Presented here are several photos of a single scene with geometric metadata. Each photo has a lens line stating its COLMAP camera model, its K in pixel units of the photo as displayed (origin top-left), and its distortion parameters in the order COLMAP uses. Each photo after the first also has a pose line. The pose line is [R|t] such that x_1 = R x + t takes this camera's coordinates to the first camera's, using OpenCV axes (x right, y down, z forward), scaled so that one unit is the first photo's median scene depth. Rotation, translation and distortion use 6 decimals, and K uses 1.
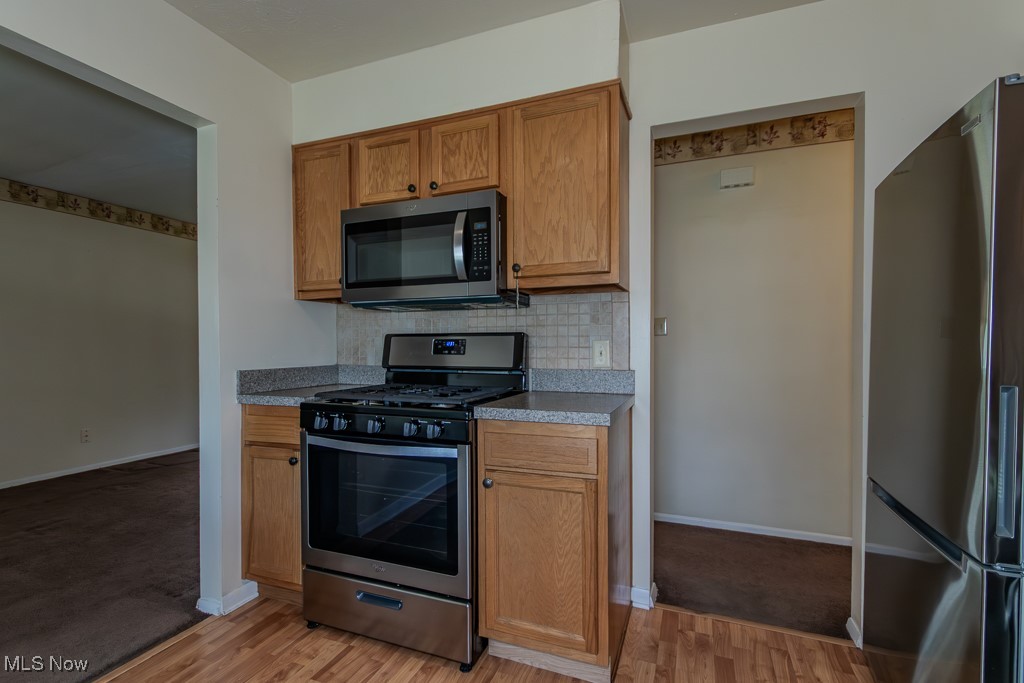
lens RADIAL K [[478.1, 0, 510.4], [0, 478.1, 350.6], [0, 0, 1]] dist [0.002726, -0.001329]
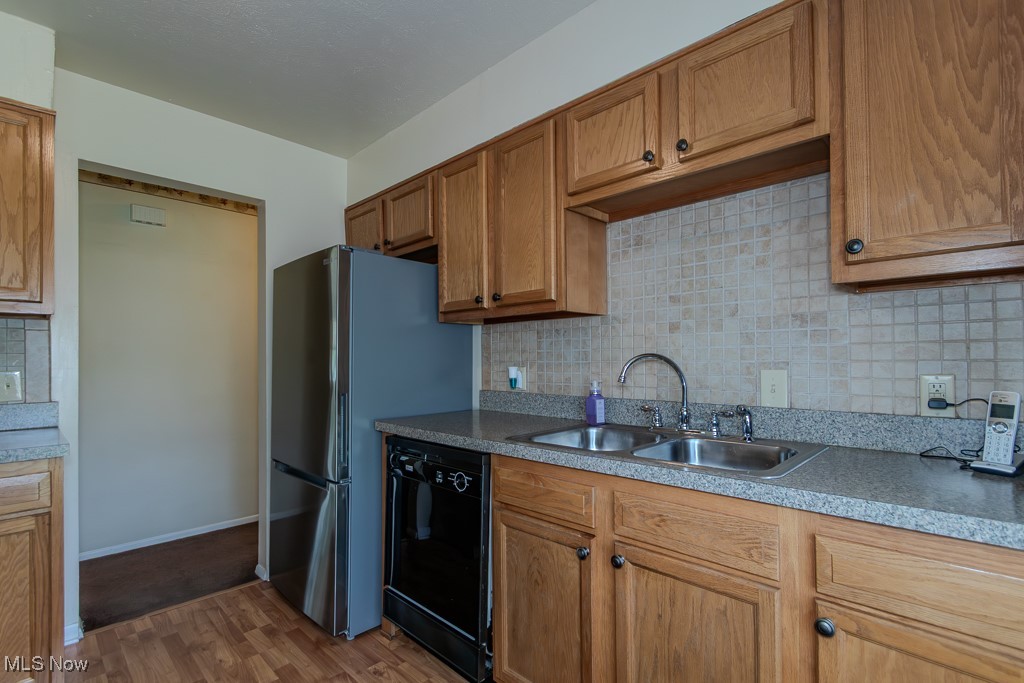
lens RADIAL K [[478.1, 0, 510.4], [0, 478.1, 350.6], [0, 0, 1]] dist [0.002726, -0.001329]
pose [[0.380267, 0.014329, 0.924766, -0.337370], [0.019602, 0.999531, -0.023548, -0.024667], [-0.924669, 0.027082, 0.379807, -0.254216]]
